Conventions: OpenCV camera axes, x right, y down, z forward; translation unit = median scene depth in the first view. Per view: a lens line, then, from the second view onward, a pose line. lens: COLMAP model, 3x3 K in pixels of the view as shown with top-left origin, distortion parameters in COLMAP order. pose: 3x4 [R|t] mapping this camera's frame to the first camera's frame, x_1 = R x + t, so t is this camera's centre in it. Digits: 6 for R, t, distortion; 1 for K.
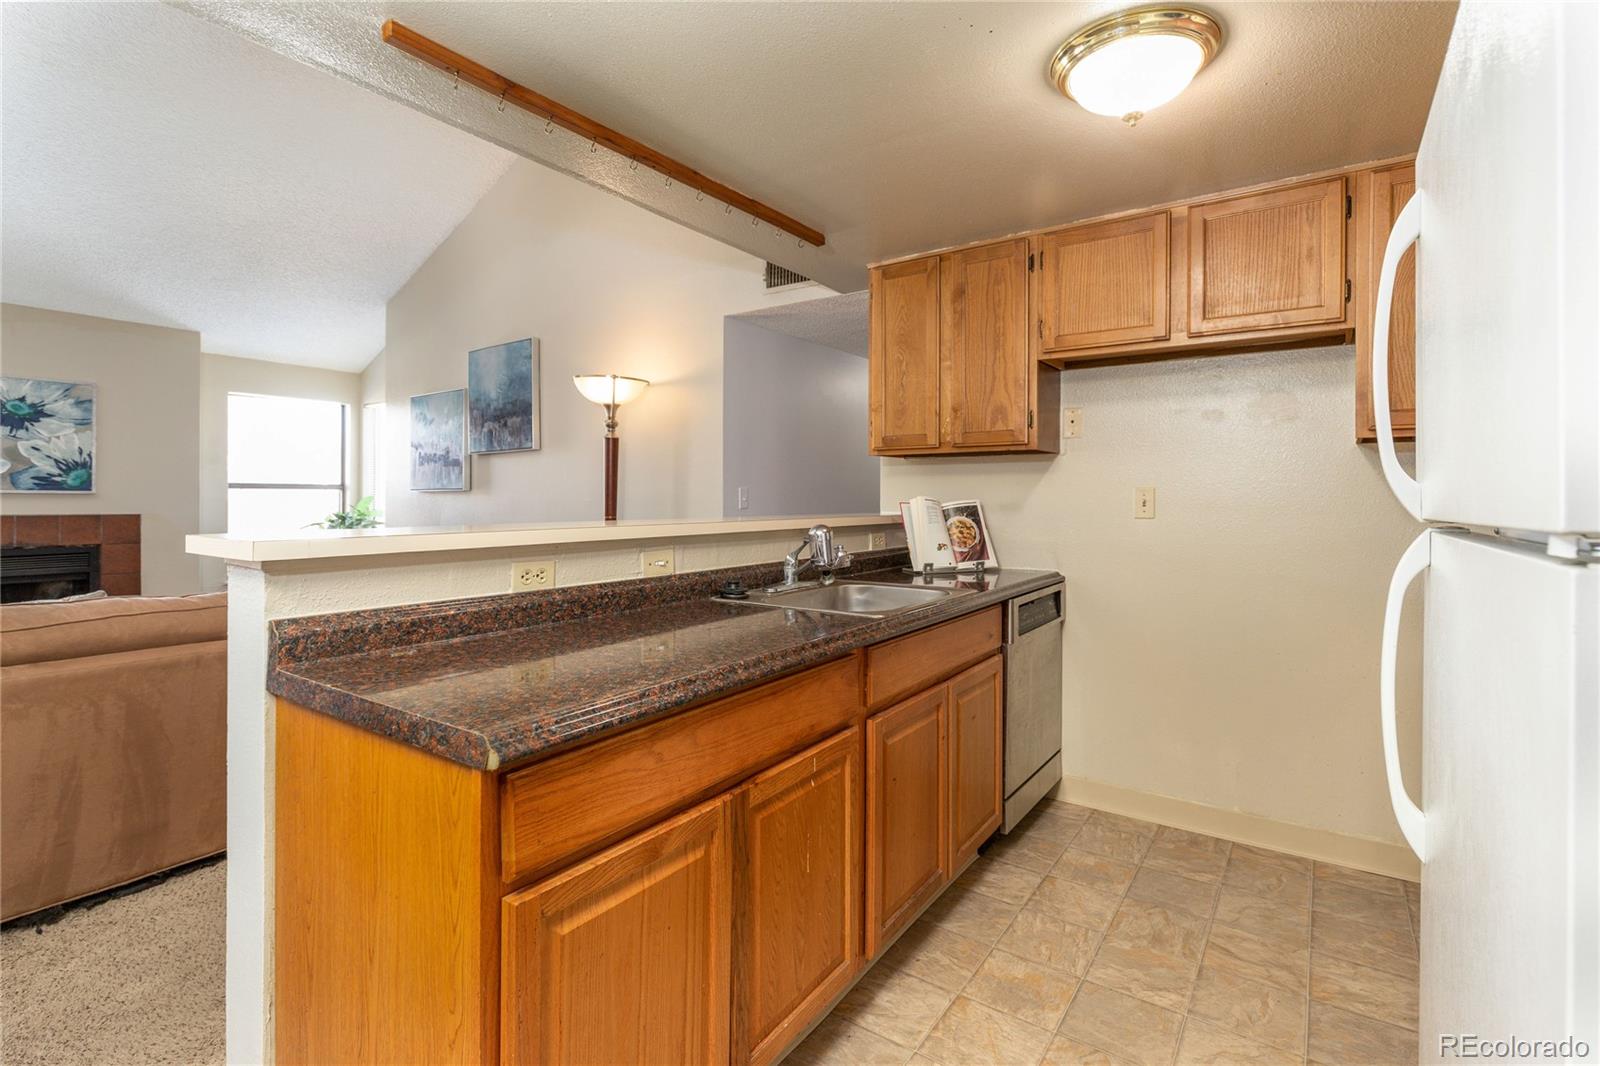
lens RADIAL K [[751.1, 0, 821.2], [0, 751.1, 496.2], [0, 0, 1]] dist [-0.011155, 0.003798]
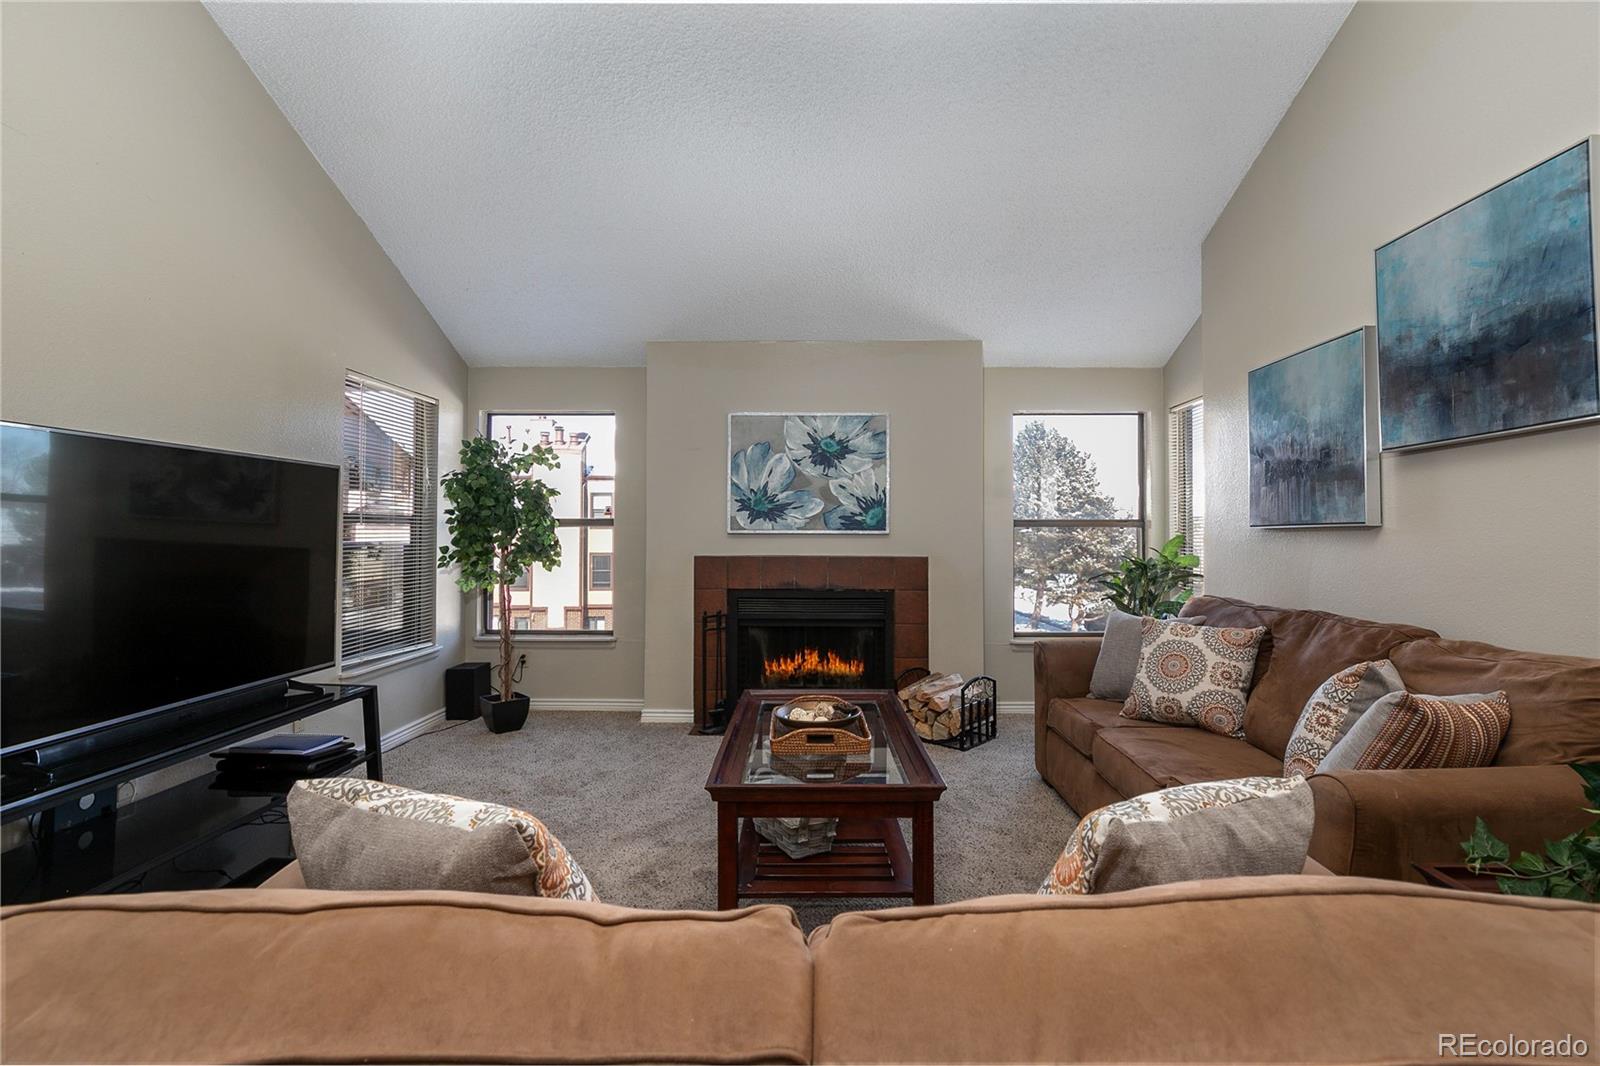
lens RADIAL K [[751.1, 0, 784.0], [0, 751.1, 514.3], [0, 0, 1]] dist [-0.011155, 0.003798]
pose [[0.528265, -0.024447, -0.848728, -0.332613], [0.001326, 0.999608, -0.027968, -0.002340], [0.849079, 0.013649, 0.528090, 0.511486]]
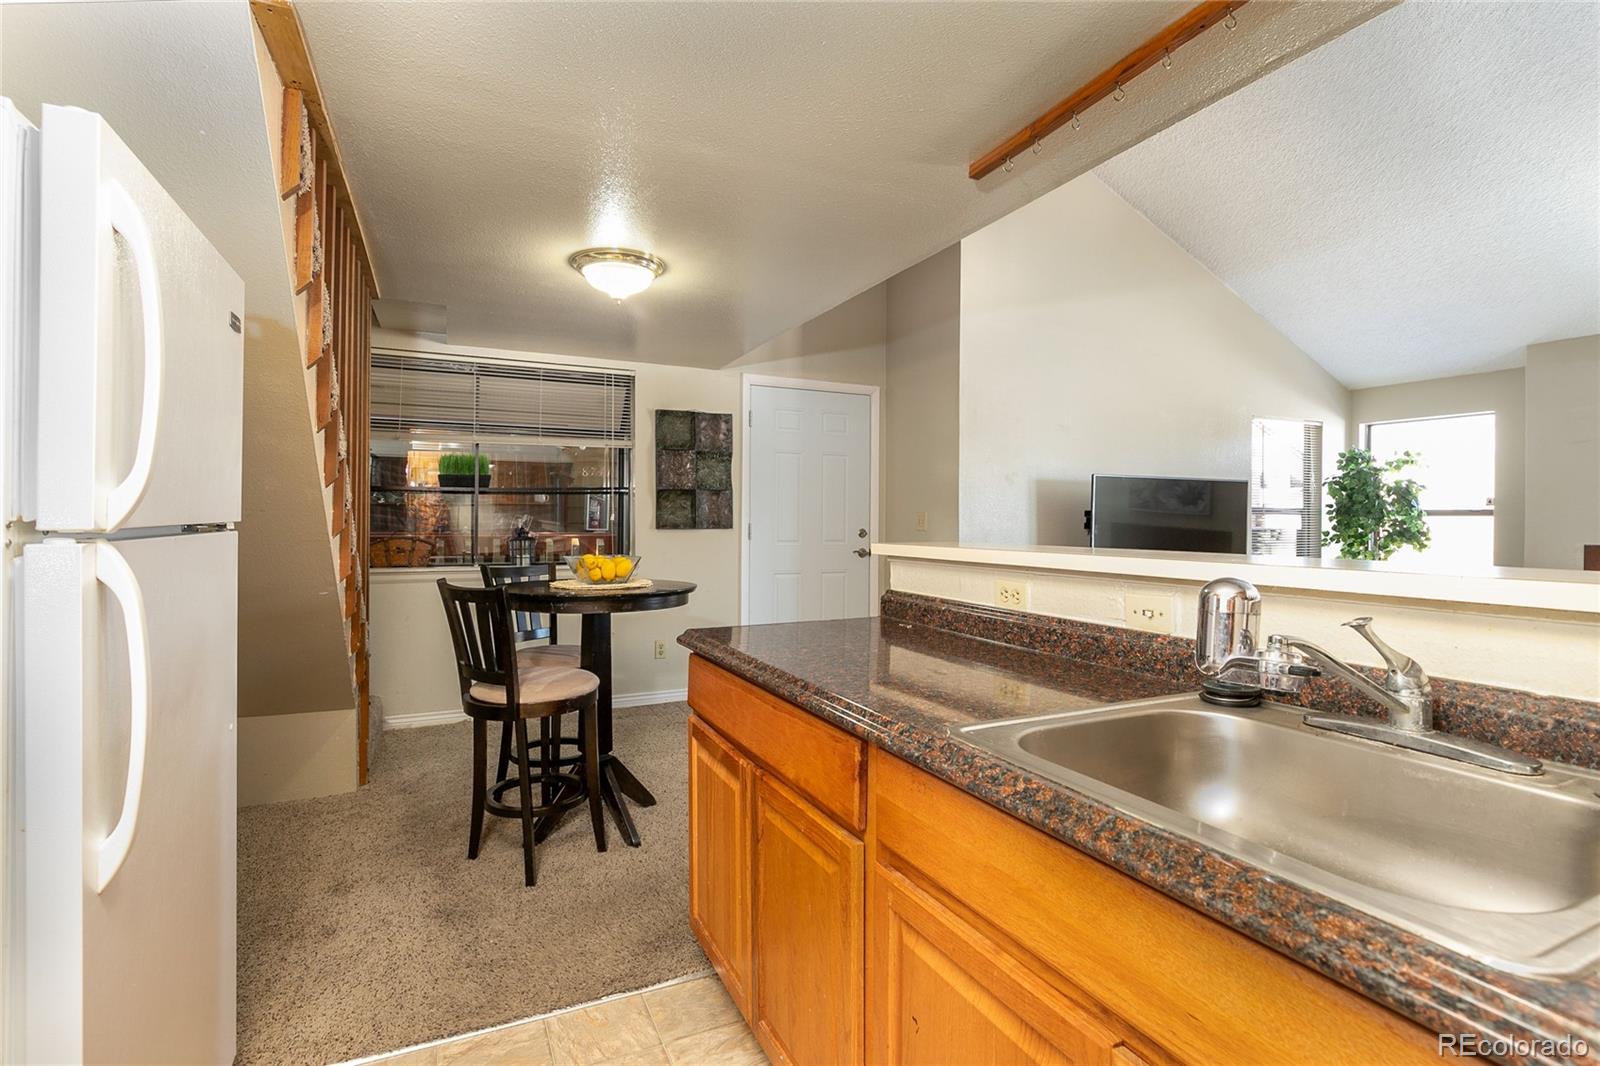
lens RADIAL K [[751.1, 0, 800.3], [0, 751.1, 530.3], [0, 0, 1]] dist [-0.011155, 0.003798]
pose [[-0.509885, 0.006030, -0.860222, 0.272780], [-0.007903, 0.999900, 0.011693, 0.002574], [0.860207, 0.012760, -0.509786, 0.527335]]
